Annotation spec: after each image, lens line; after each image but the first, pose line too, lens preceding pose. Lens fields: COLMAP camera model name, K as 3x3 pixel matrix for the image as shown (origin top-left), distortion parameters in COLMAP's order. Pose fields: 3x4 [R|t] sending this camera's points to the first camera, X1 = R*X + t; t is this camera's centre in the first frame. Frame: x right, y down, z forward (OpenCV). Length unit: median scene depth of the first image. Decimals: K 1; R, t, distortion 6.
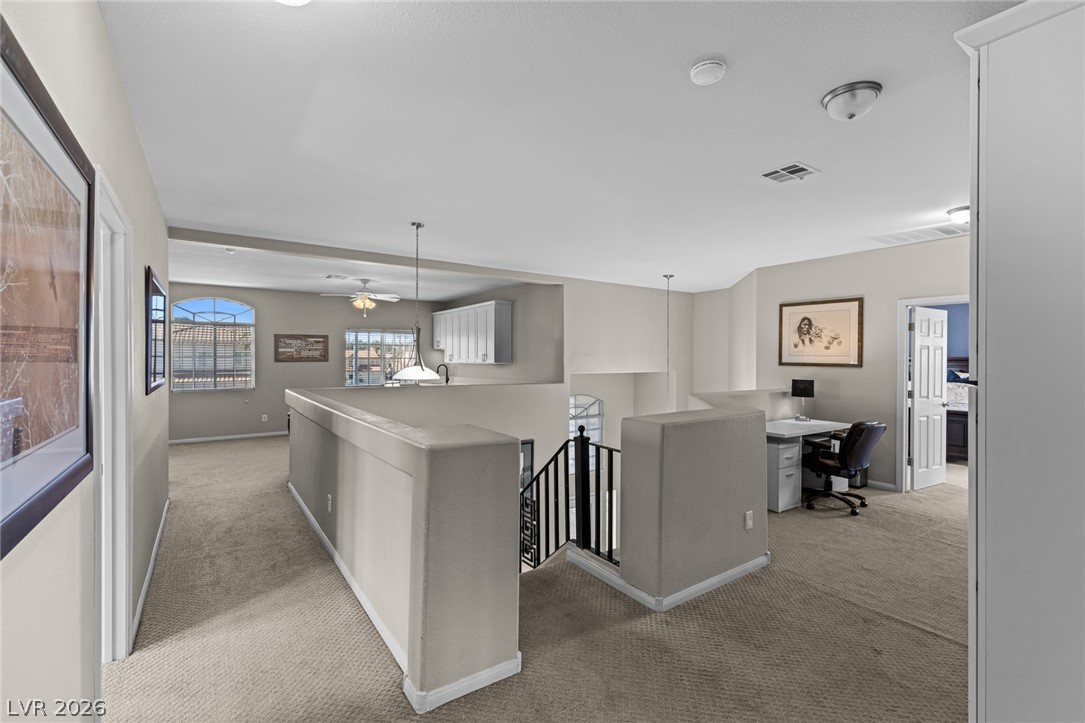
lens RADIAL K [[484.6, 0, 545.7], [0, 484.6, 356.6], [0, 0, 1]] dist [0.003183, -0.000060]
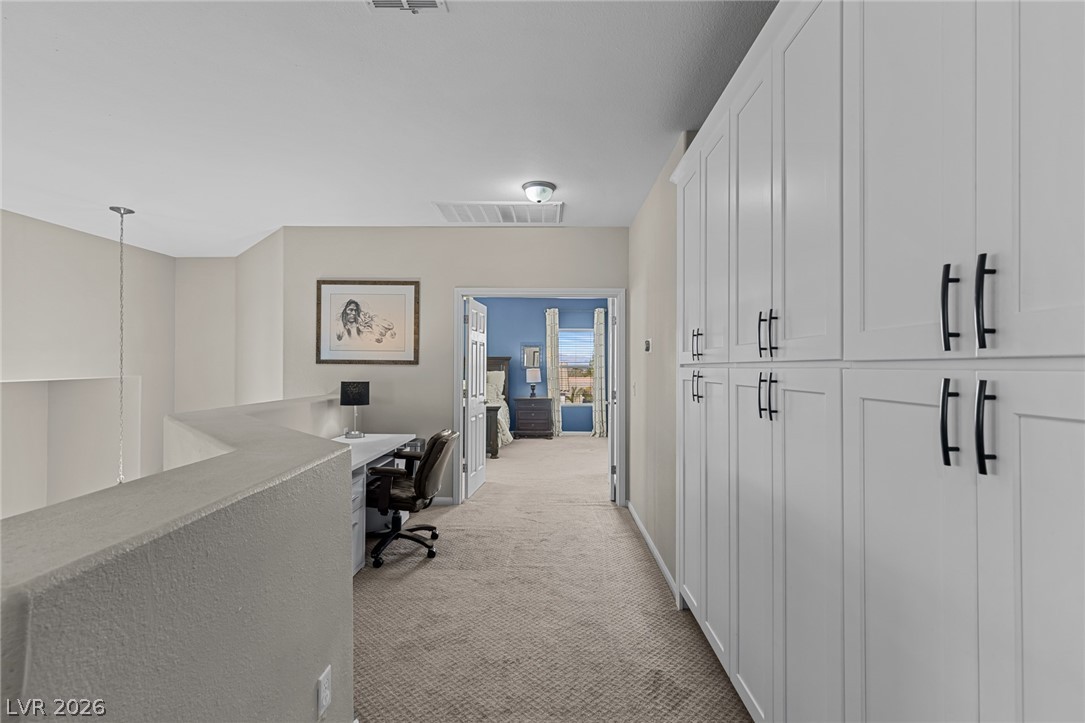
lens RADIAL K [[484.6, 0, 548.6], [0, 484.6, 361.0], [0, 0, 1]] dist [0.003183, -0.000060]
pose [[0.578809, -0.000829, 0.815463, 0.099283], [-0.000301, 0.999999, 0.001230, 0.015084], [-0.815463, -0.000957, 0.578808, 0.333059]]
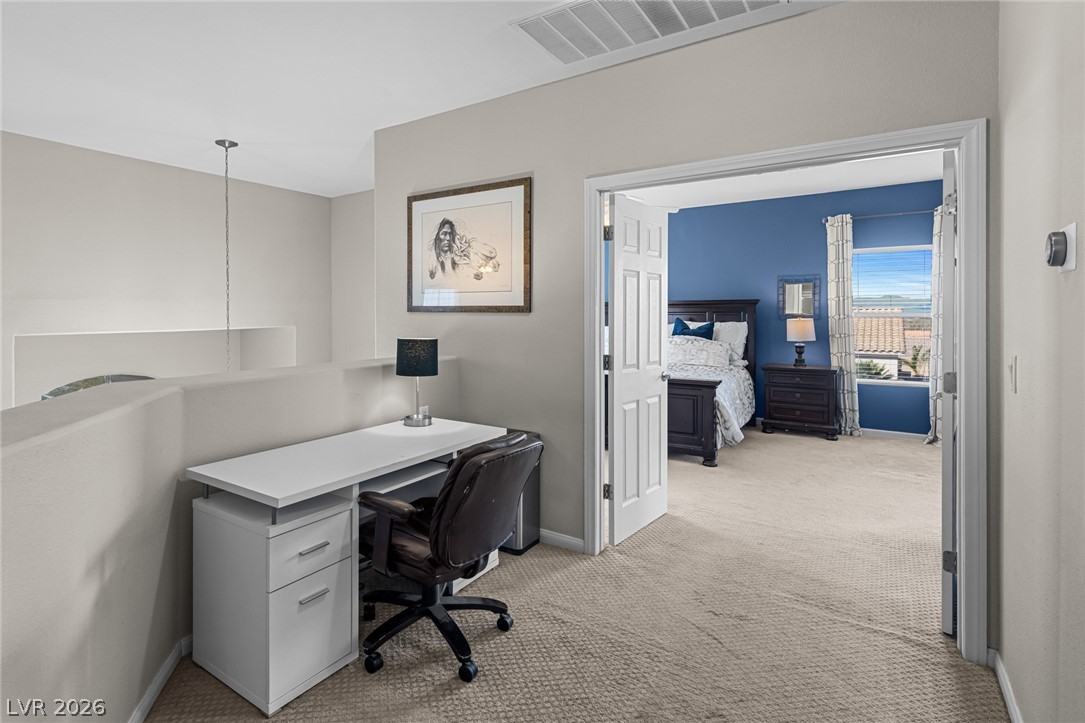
lens RADIAL K [[559.3, 0, 466.8], [0, 559.3, 314.9], [0, 0, 1]] dist [0.005792, -0.002271]
pose [[0.948103, -0.012228, 0.317727, 0.398724], [0.010160, 0.999915, 0.008167, 0.019490], [-0.317800, -0.004515, 0.948147, 0.457416]]
